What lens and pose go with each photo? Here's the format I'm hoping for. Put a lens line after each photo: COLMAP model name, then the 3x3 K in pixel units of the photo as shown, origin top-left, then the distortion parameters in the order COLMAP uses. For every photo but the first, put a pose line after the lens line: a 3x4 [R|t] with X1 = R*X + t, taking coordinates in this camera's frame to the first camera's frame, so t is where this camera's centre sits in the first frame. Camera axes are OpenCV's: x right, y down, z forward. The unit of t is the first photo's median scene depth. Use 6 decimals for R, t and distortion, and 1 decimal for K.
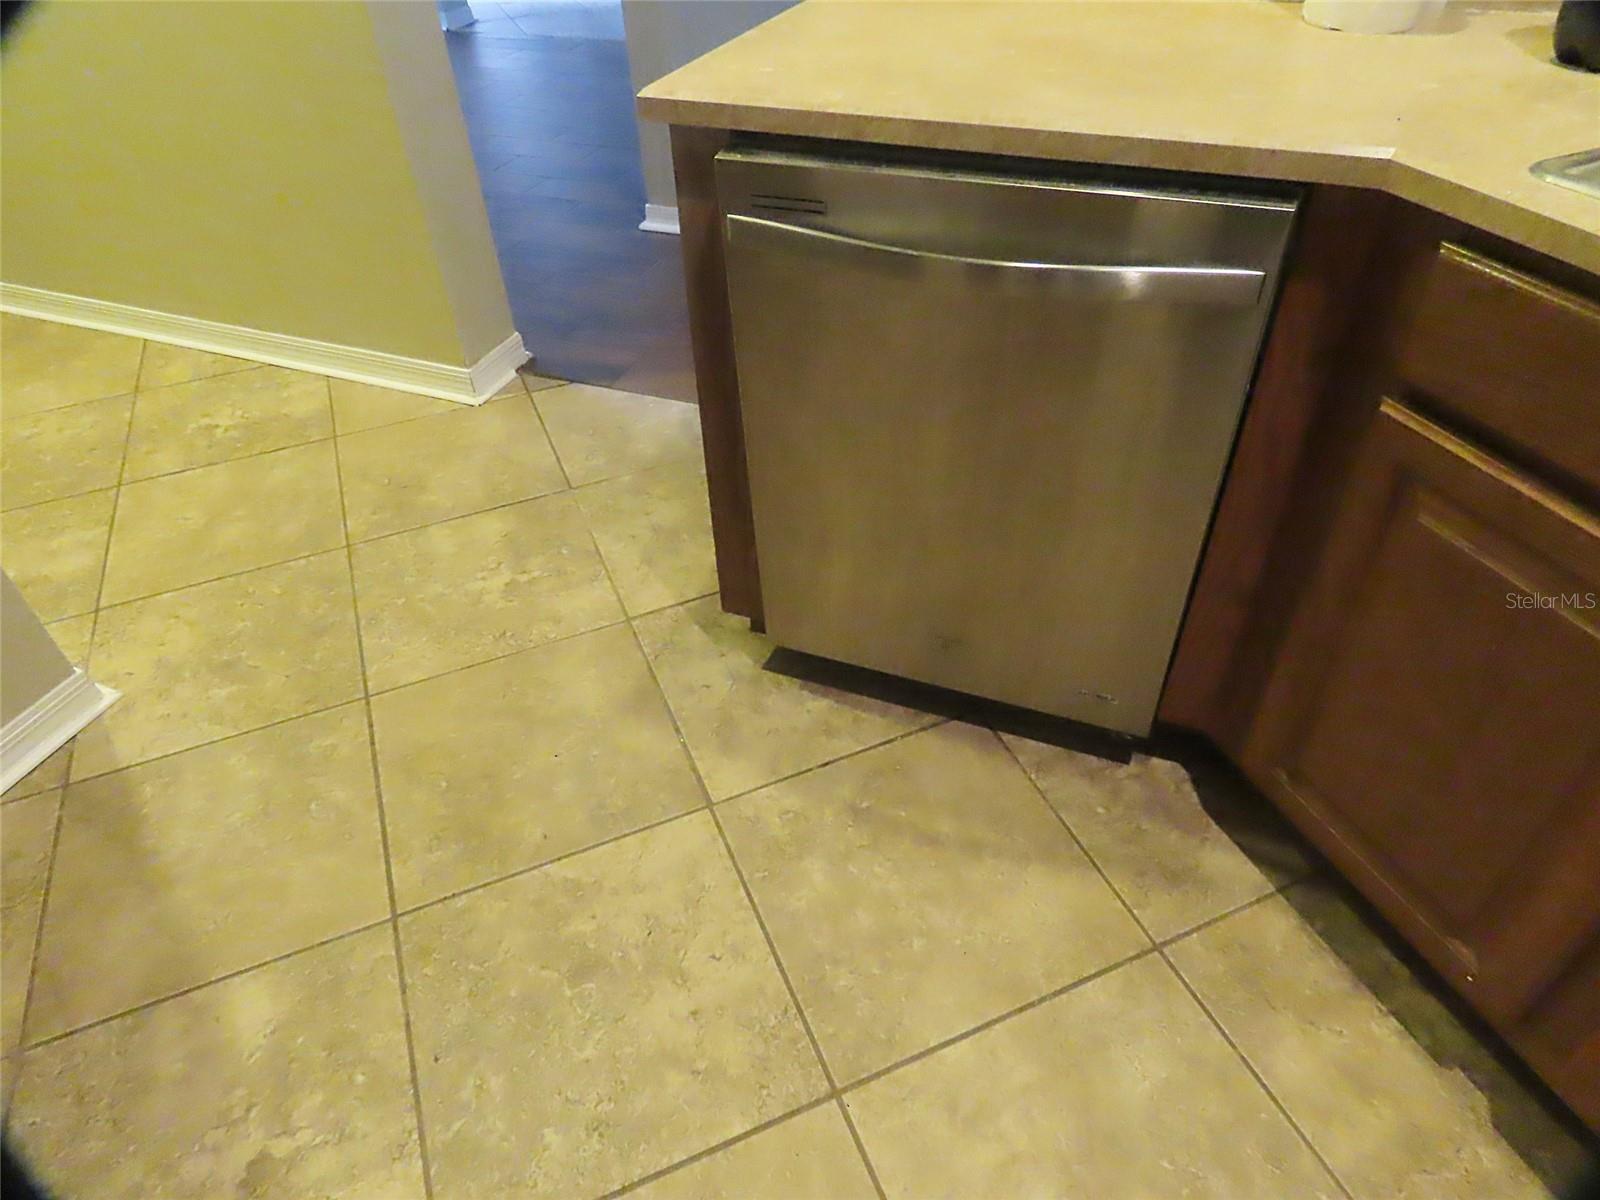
lens RADIAL K [[999.5, 0, 800.0], [0, 999.5, 600.0], [0, 0, 1]] dist [-0.012997, 0.002966]
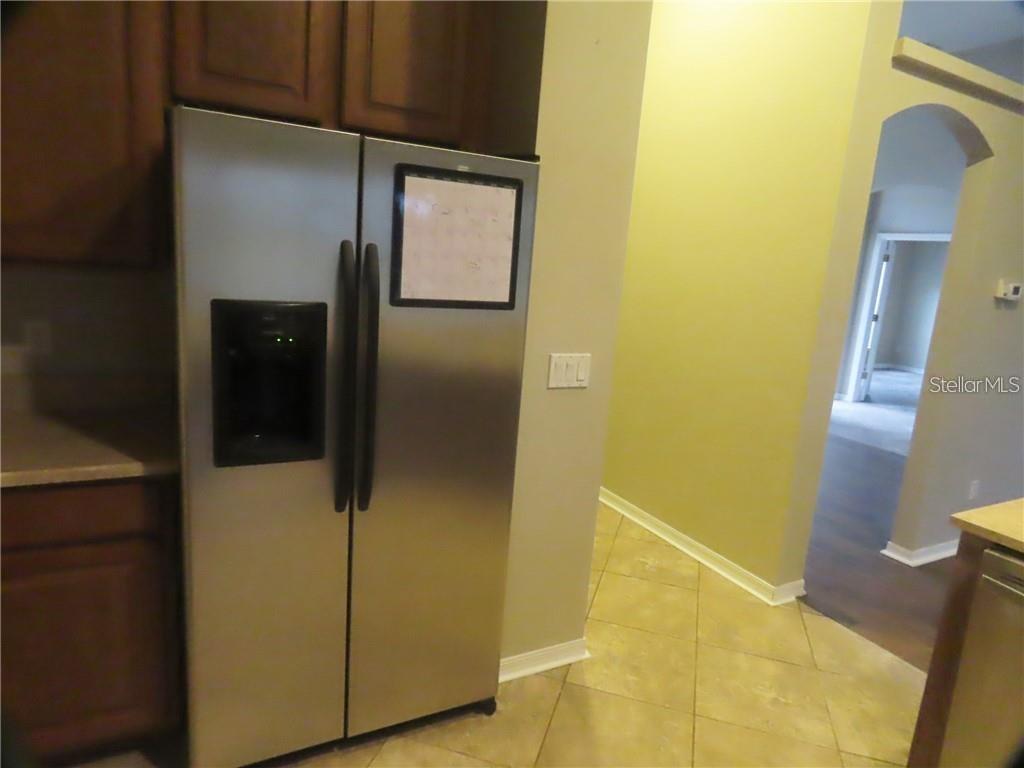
lens RADIAL K [[639.7, 0, 512.0], [0, 639.7, 384.0], [0, 0, 1]] dist [-0.012997, 0.002966]
pose [[0.765023, 0.211722, -0.608205, -0.054124], [-0.494246, 0.798484, -0.343721, 0.144711], [0.412869, 0.563557, 0.715501, -0.355640]]
